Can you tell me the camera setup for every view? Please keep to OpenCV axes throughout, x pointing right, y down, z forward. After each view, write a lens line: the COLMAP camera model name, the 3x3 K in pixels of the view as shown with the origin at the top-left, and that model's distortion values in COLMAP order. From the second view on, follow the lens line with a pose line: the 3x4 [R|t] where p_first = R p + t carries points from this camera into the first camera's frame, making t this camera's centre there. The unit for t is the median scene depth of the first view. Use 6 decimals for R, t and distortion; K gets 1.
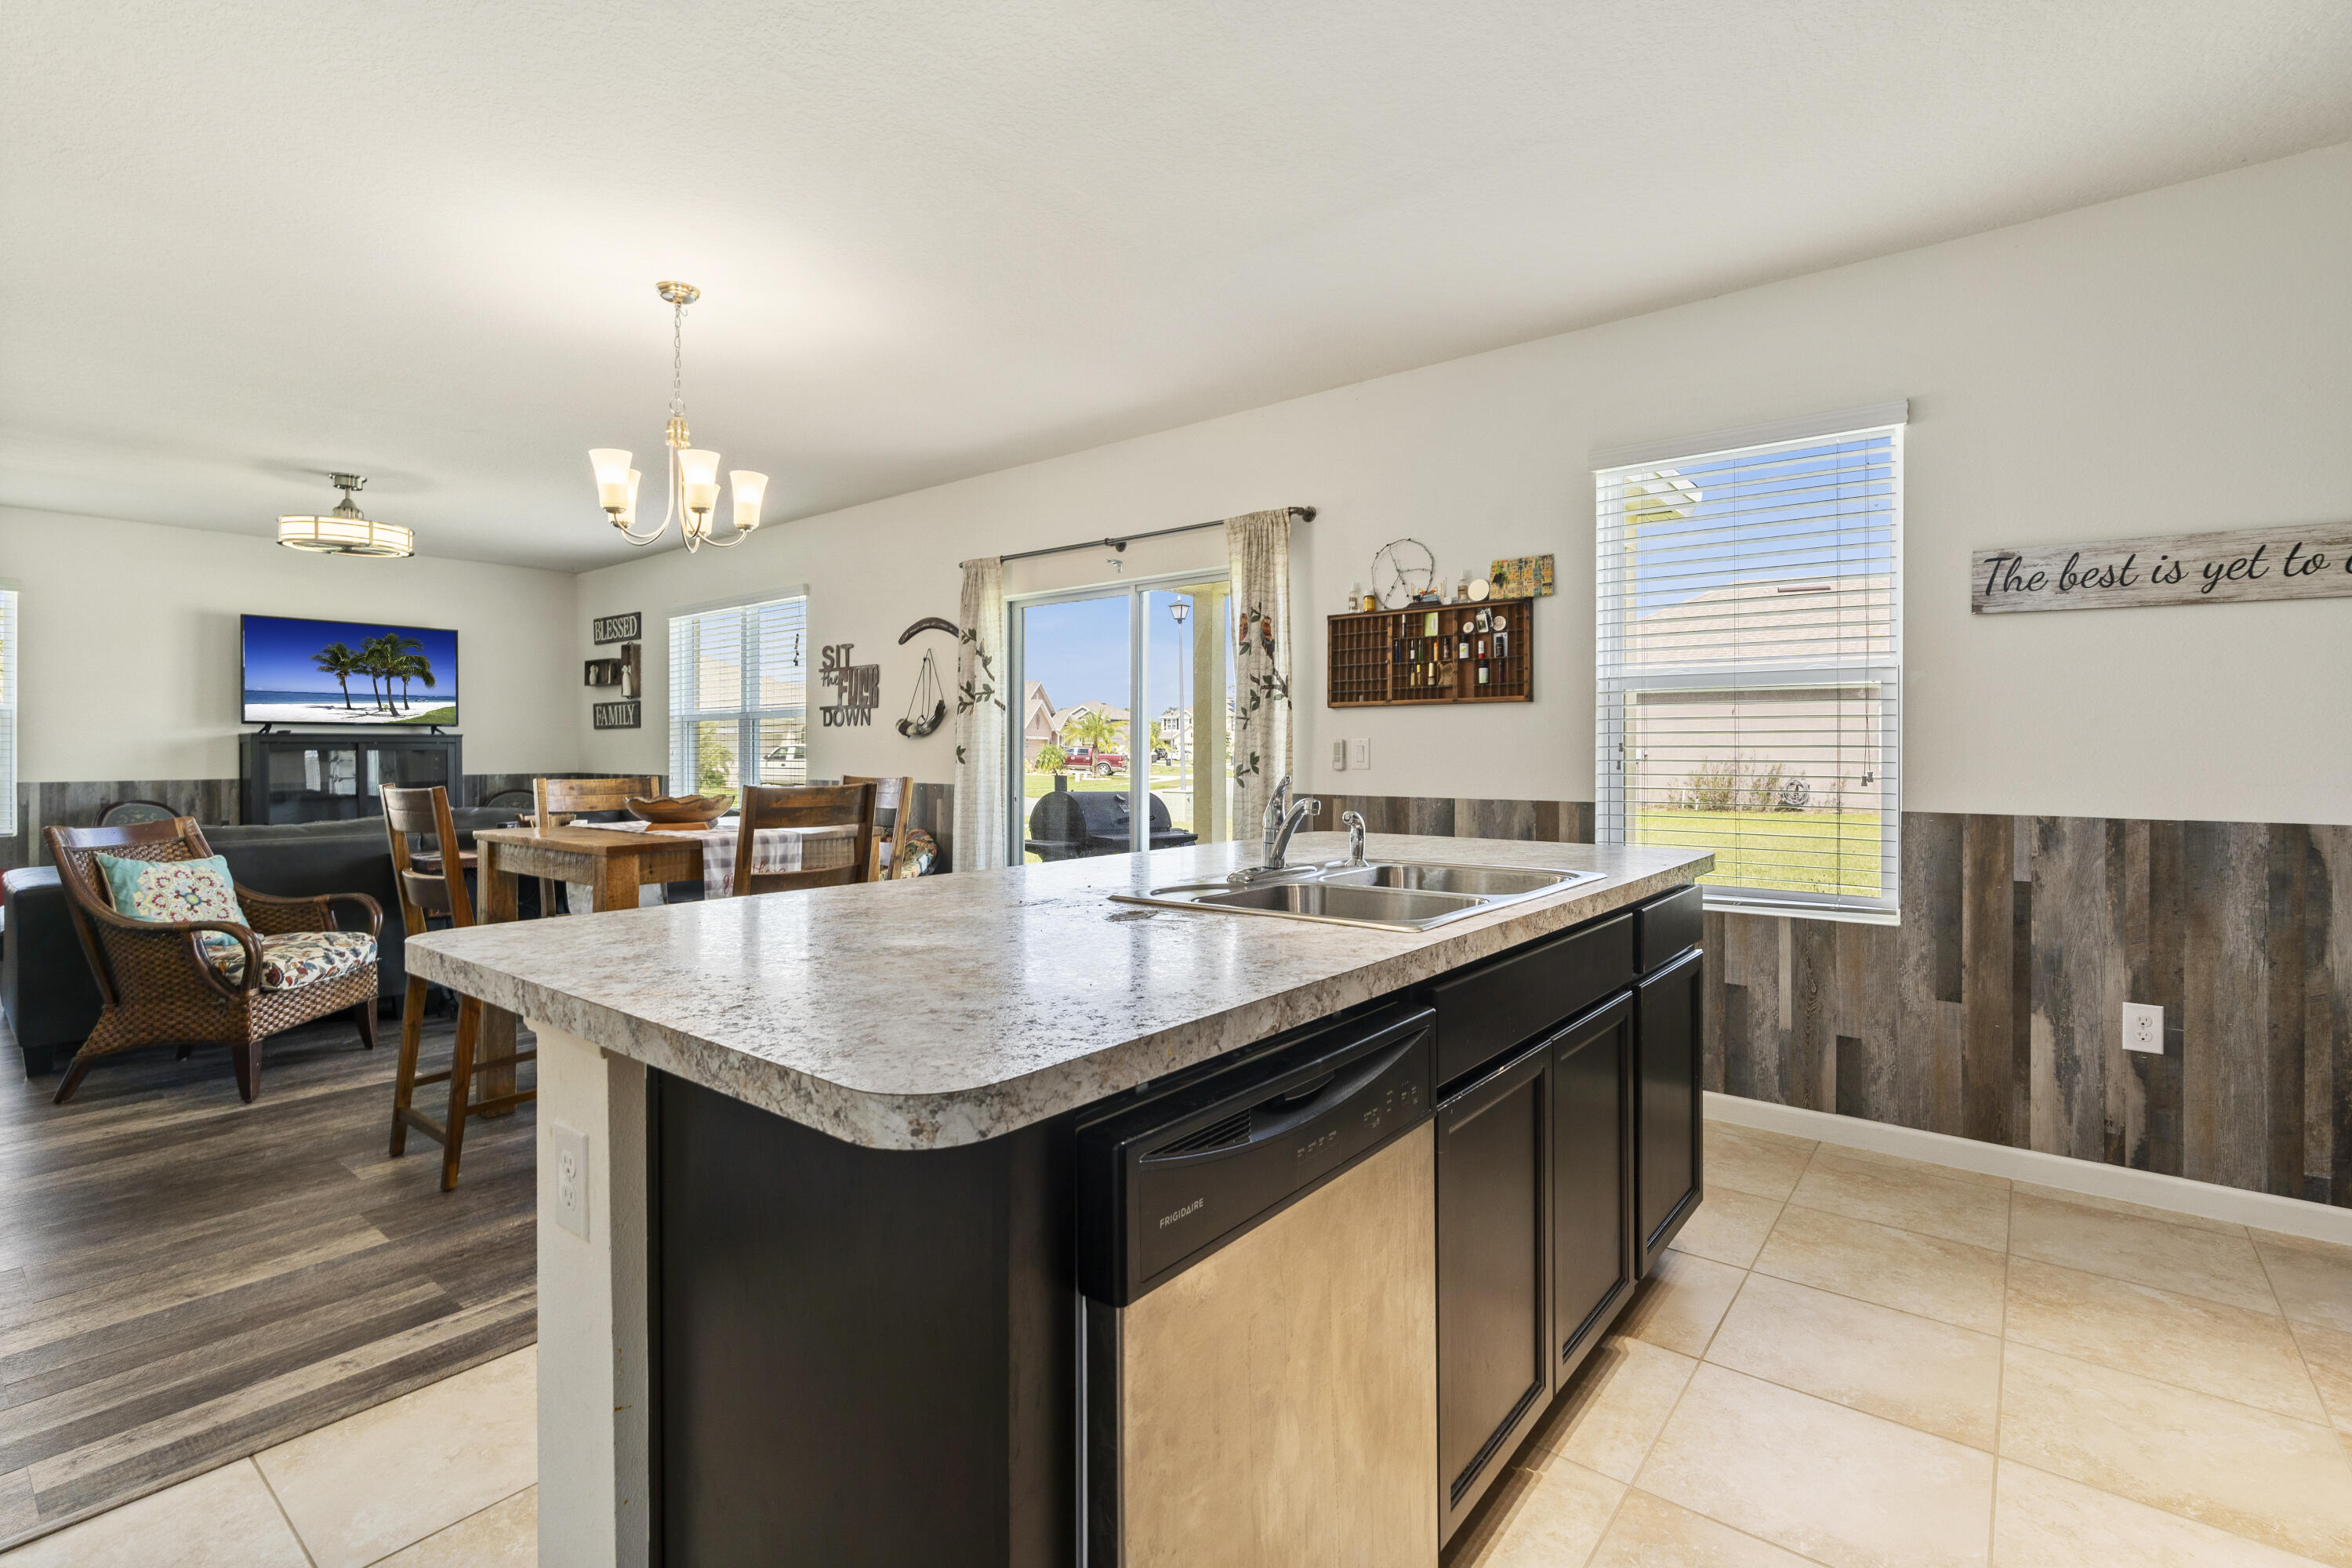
lens RADIAL K [[1076.6, 0, 1185.8], [0, 1076.6, 749.8], [0, 0, 1]] dist [-0.006303, 0.003259]
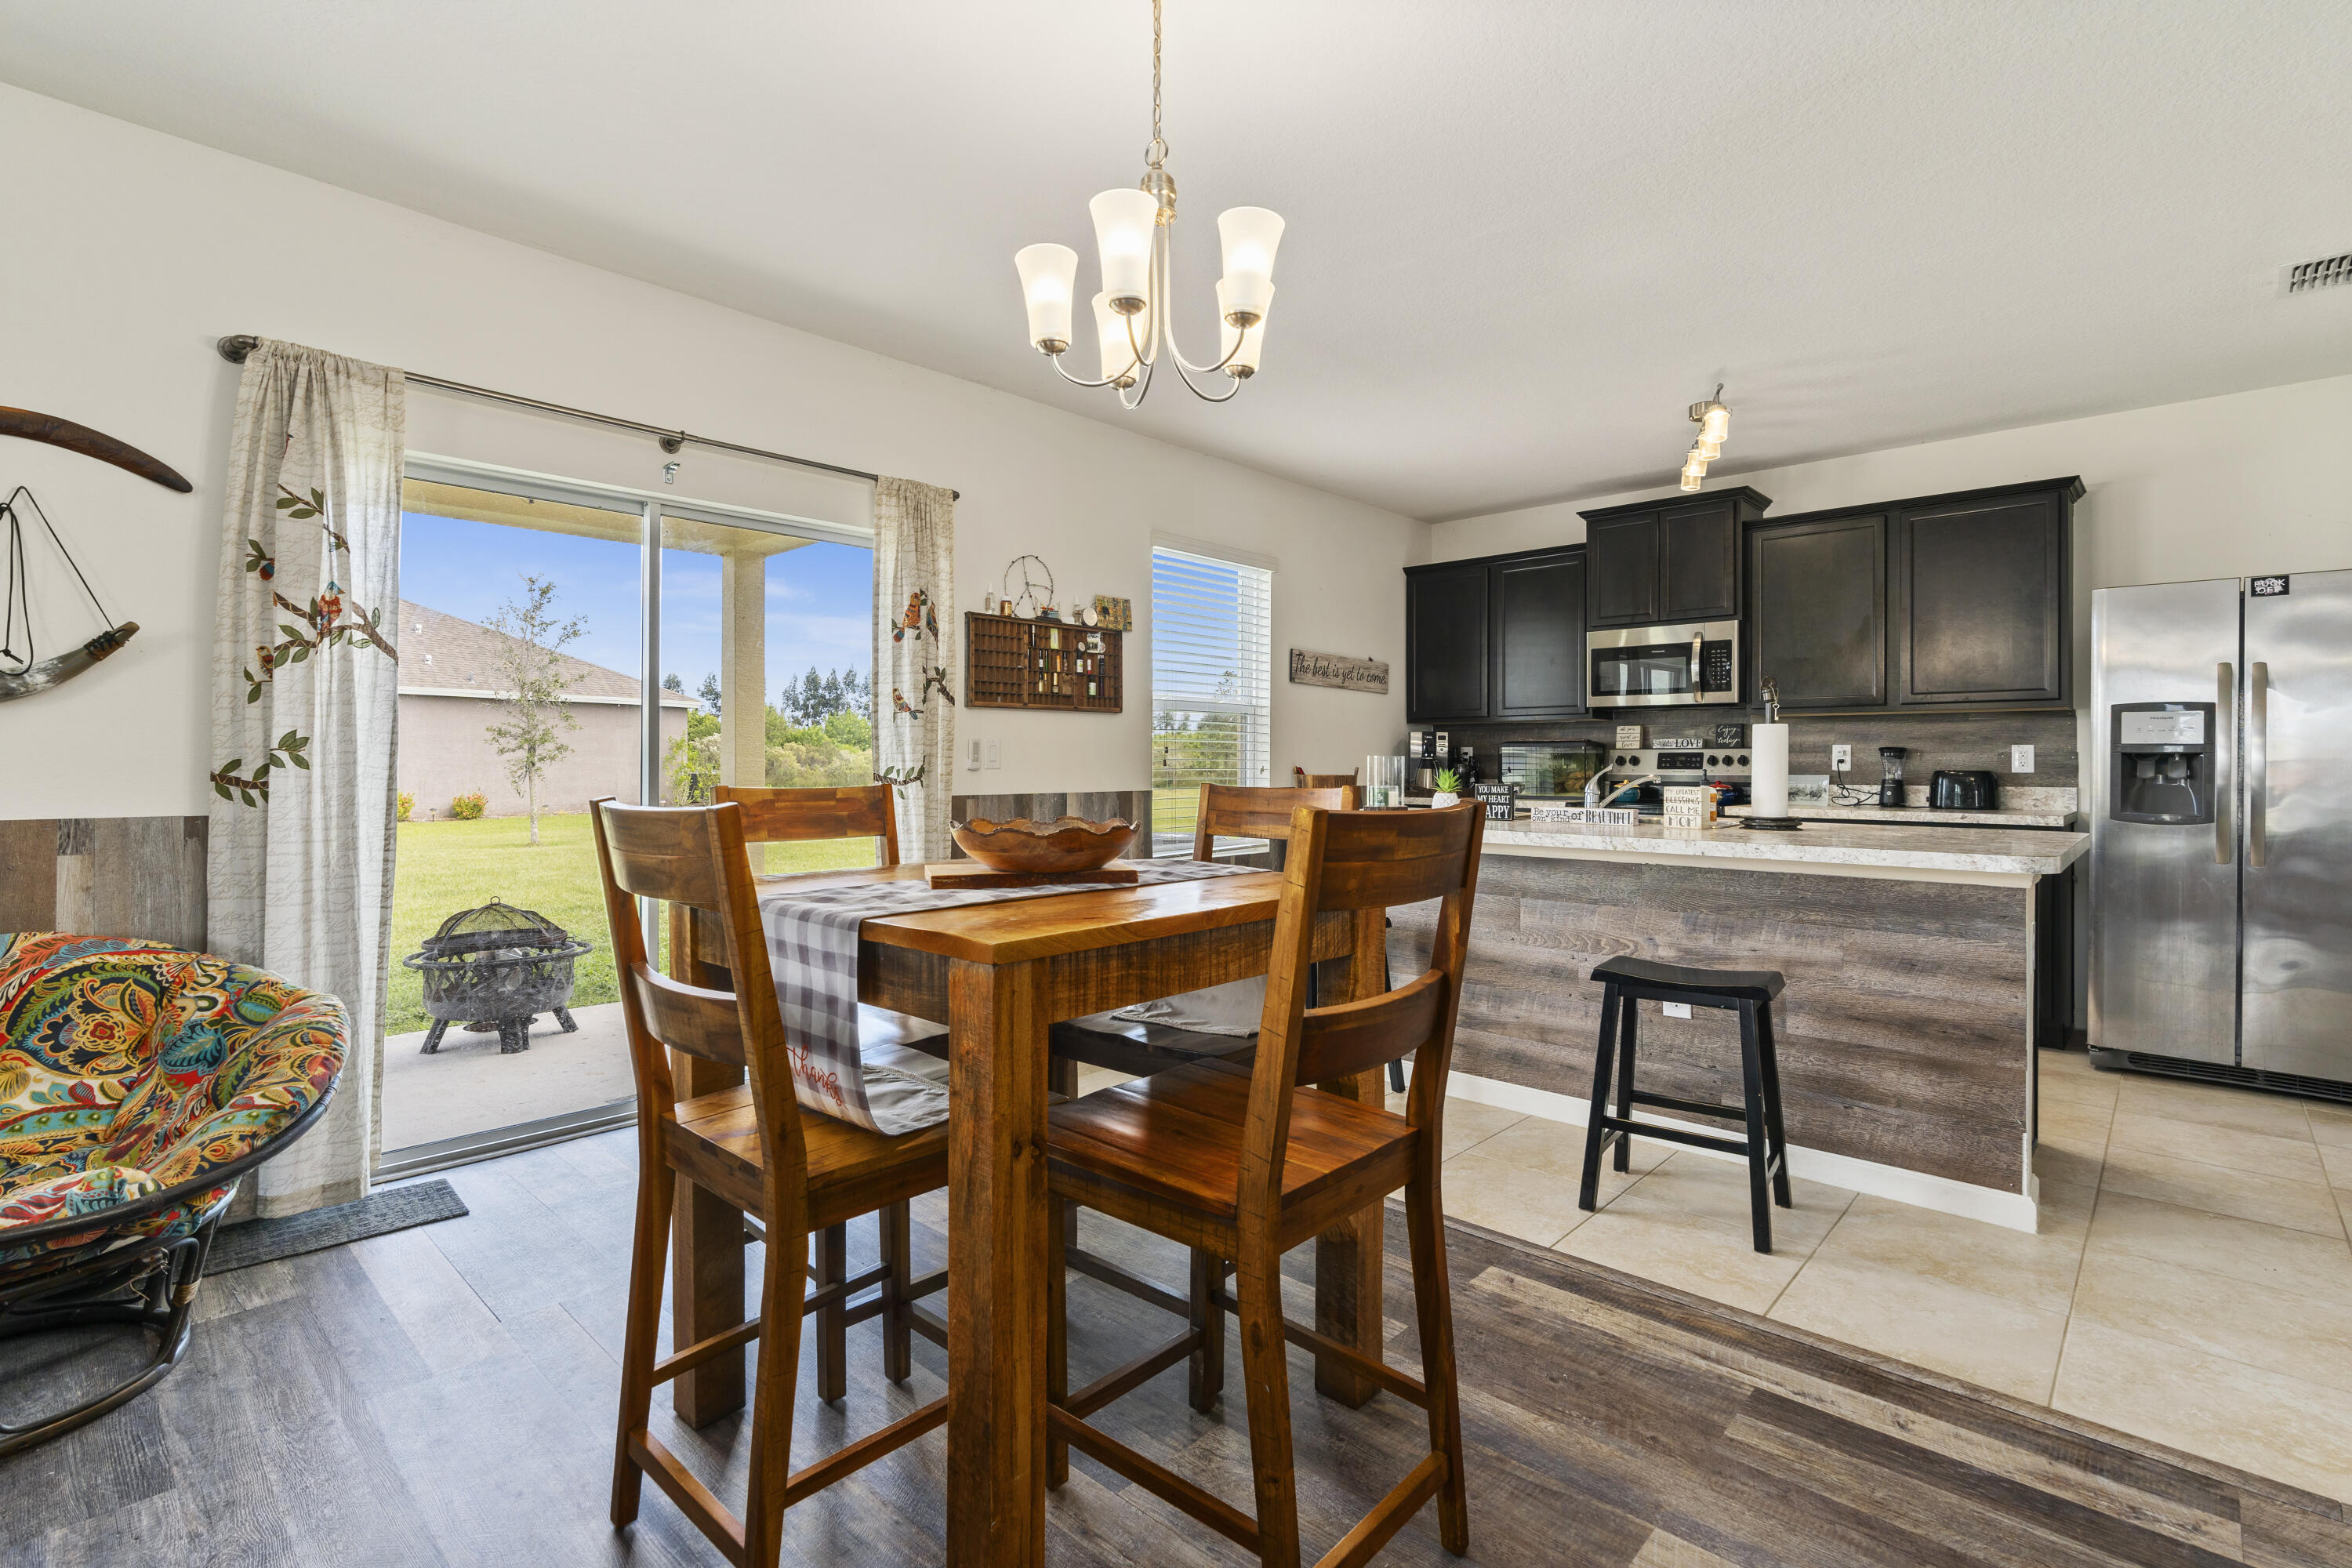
lens RADIAL K [[1076.6, 0, 1169.3], [0, 1076.6, 762.5], [0, 0, 1]] dist [-0.006303, 0.003259]
pose [[0.082031, -0.000532, 0.996630, -0.631724], [-0.003006, 0.999995, 0.000781, 0.008176], [-0.996625, -0.003060, 0.082029, 0.563439]]
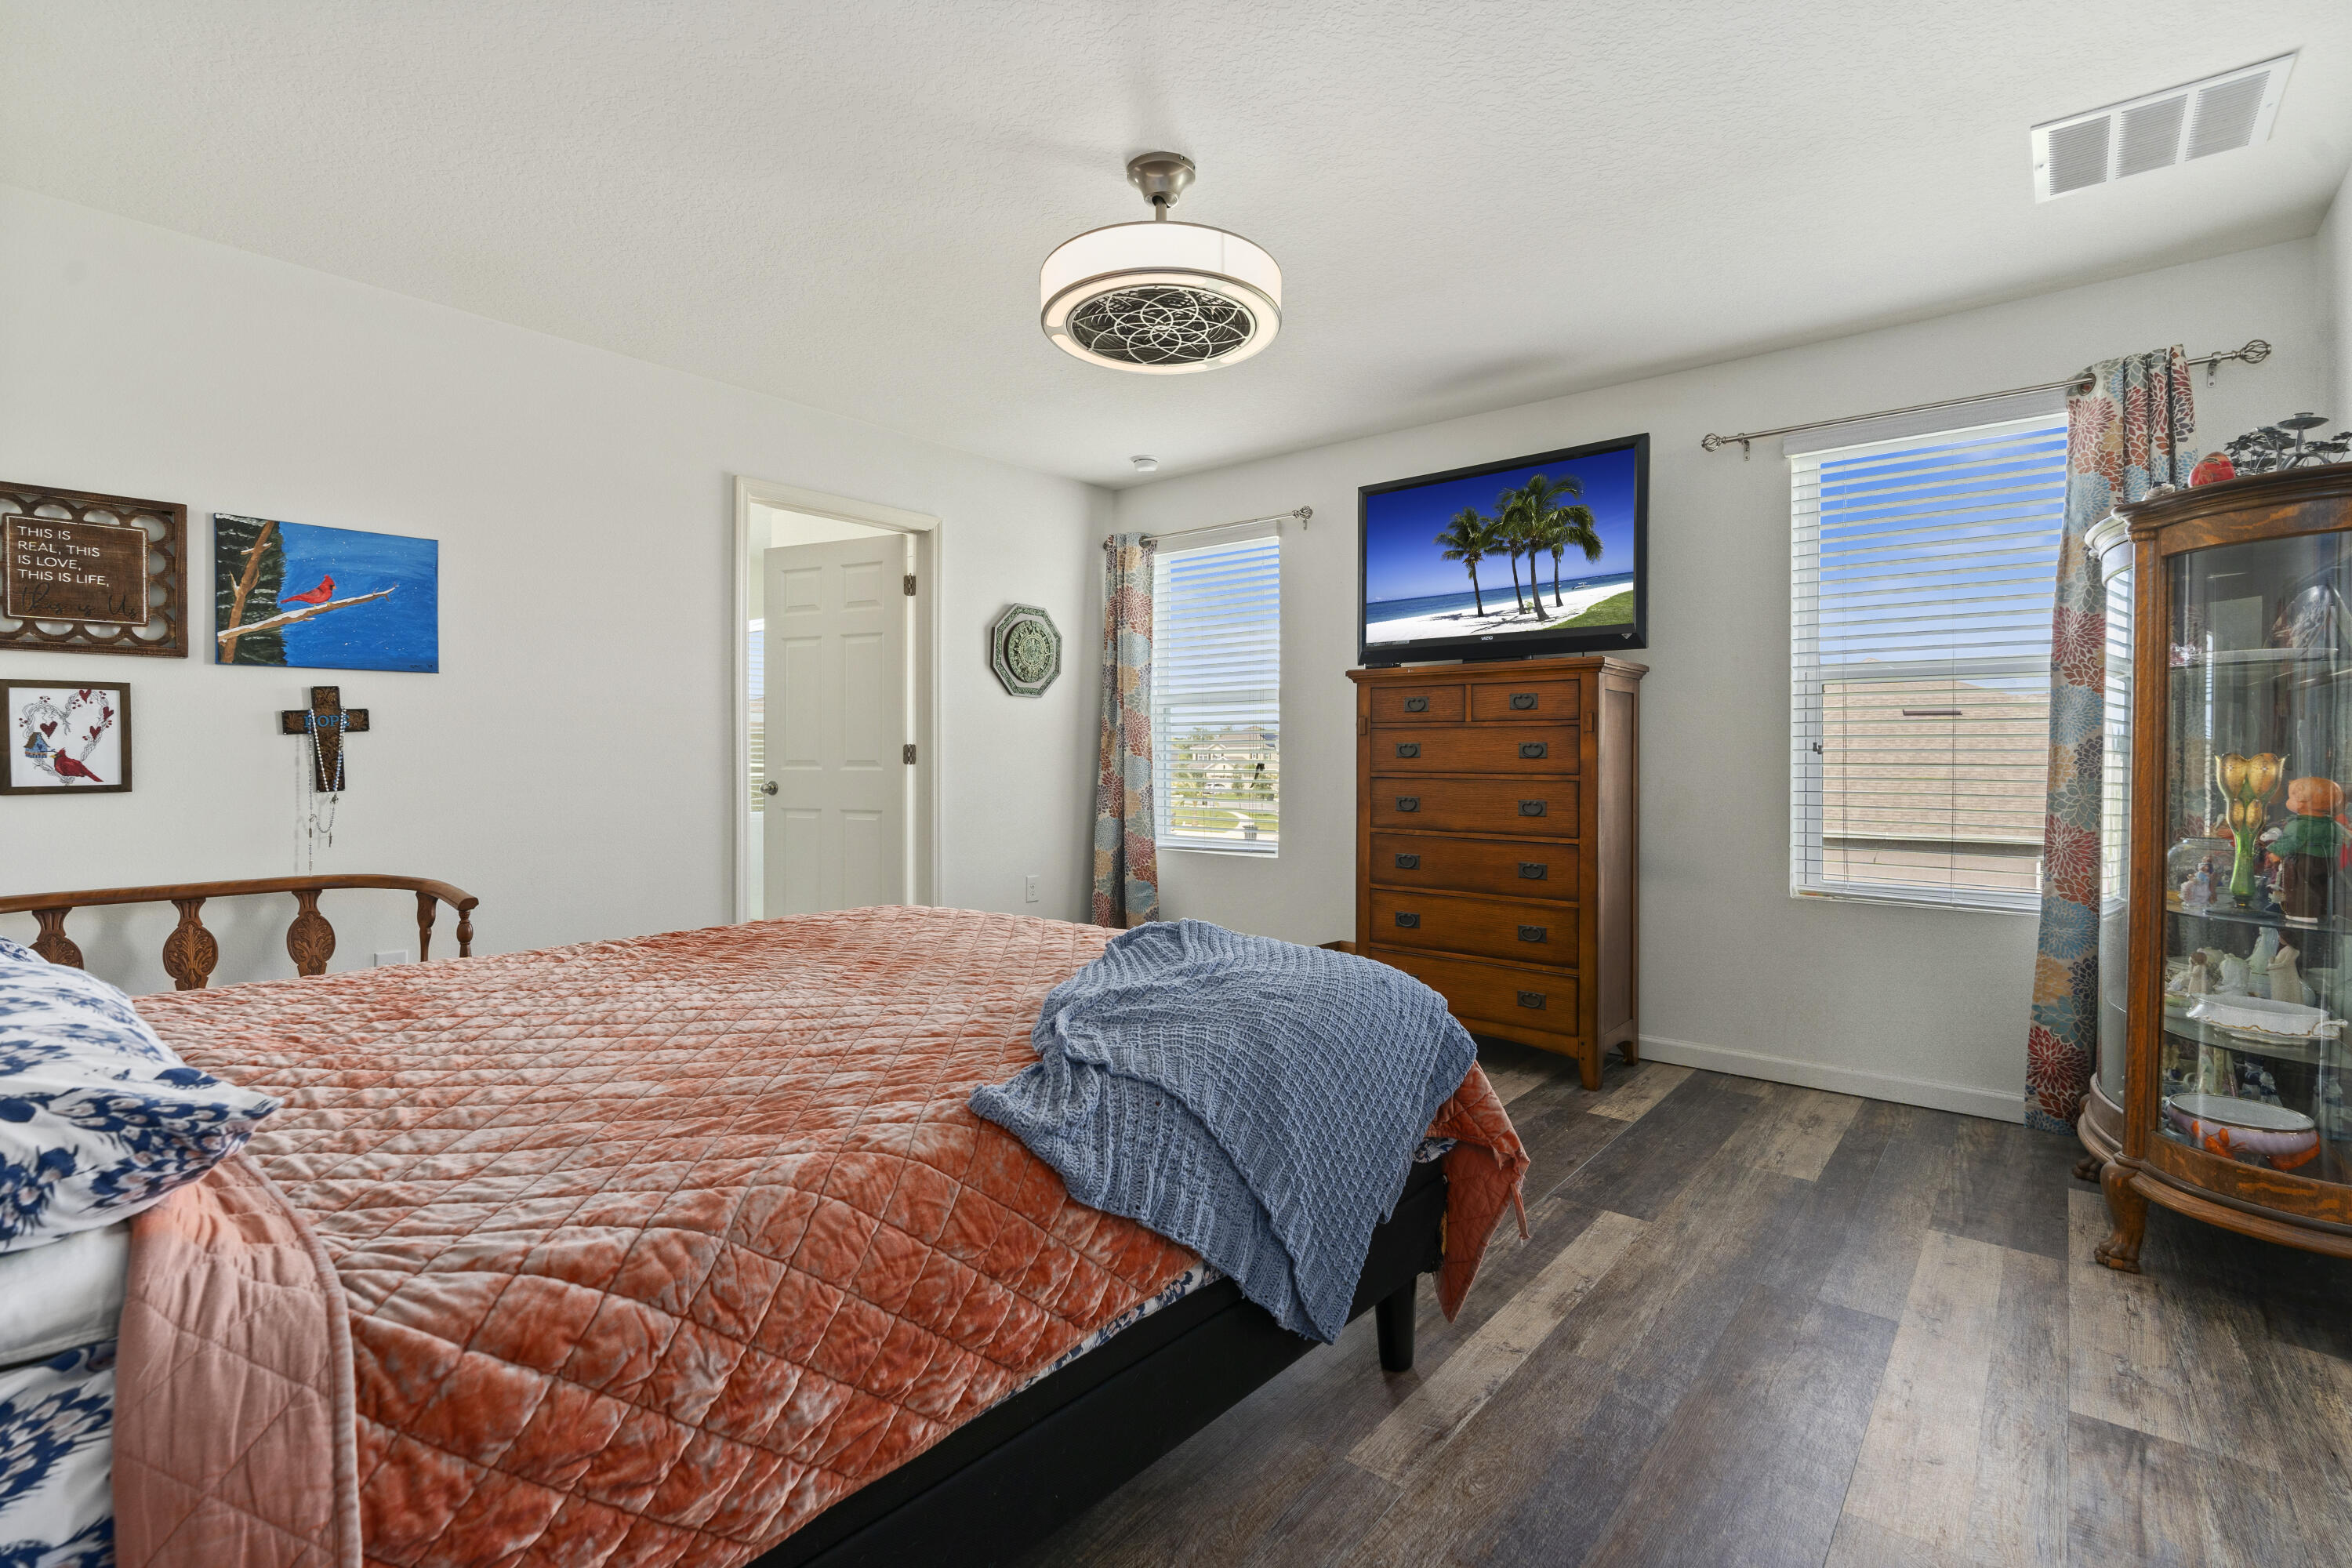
lens RADIAL K [[1076.6, 0, 1190.4], [0, 1076.6, 770.6], [0, 0, 1]] dist [-0.006303, 0.003259]
pose [[-0.020596, 0.011041, -0.999727, -0.212177], [-0.001307, 0.999938, 0.011070, 0.061383], [0.999787, 0.001535, -0.020581, 1.141696]]
